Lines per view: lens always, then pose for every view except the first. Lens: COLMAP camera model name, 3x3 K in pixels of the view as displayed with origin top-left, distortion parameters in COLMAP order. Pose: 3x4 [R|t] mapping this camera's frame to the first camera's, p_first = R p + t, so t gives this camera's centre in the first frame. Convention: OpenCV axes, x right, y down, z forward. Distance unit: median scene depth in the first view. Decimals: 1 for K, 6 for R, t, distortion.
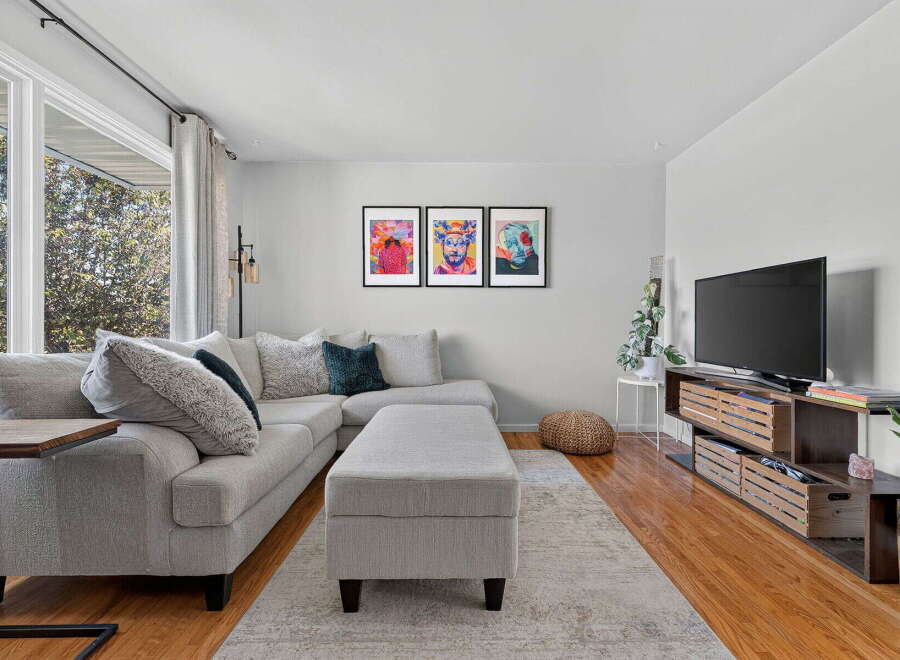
lens RADIAL K [[401.6, 0, 453.5], [0, 401.6, 326.3], [0, 0, 1]] dist [-0.001464, -0.000721]
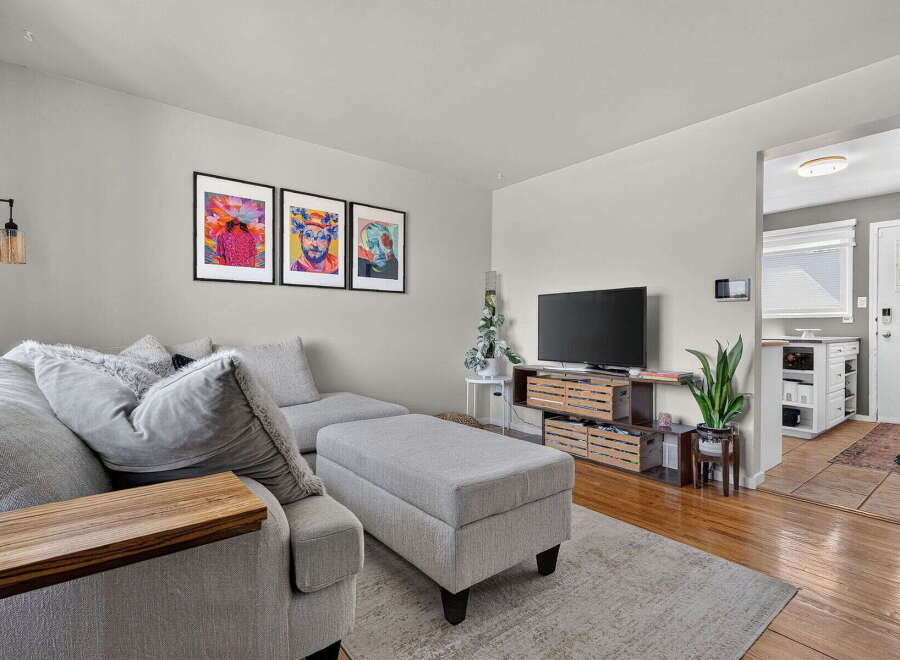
lens RADIAL K [[449.4, 0, 455.4], [0, 449.4, 329.5], [0, 0, 1]] dist [-0.001138, 0.000630]
pose [[0.786323, -0.001053, 0.617815, -0.358445], [0.002383, 0.999996, -0.001329, -0.004307], [-0.617812, 0.002517, 0.786322, 0.049532]]
